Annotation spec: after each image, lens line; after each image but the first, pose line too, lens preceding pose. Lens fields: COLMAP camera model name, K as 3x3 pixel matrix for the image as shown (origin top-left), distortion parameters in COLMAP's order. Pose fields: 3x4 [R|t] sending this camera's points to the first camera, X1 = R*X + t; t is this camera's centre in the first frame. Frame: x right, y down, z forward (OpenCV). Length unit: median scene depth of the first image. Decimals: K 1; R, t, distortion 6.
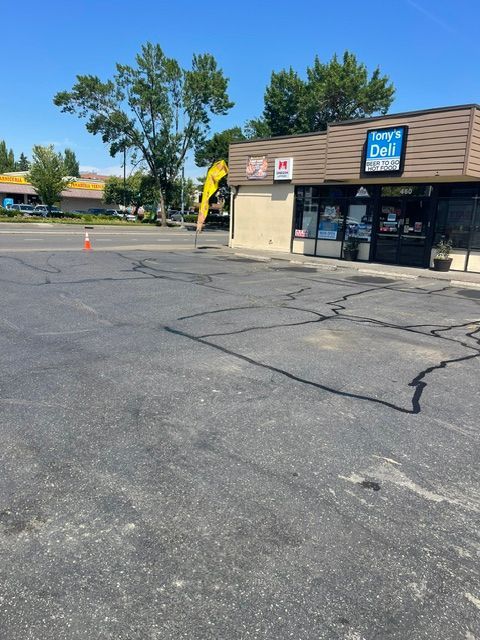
lens RADIAL K [[491.4, 0, 242.3], [0, 491.4, 308.8], [0, 0, 1]] dist [0.033592, 0.001890]
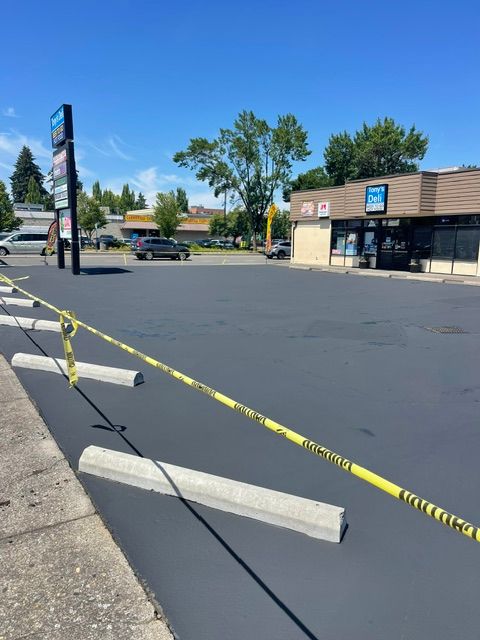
lens RADIAL K [[479.0, 0, 245.5], [0, 479.0, 321.6], [0, 0, 1]] dist [0.065713, -0.106640]
pose [[0.980904, 0.006153, -0.194395, 0.059722], [-0.011089, 0.999643, -0.024311, 0.042165], [0.194176, 0.026003, 0.980622, -0.208313]]
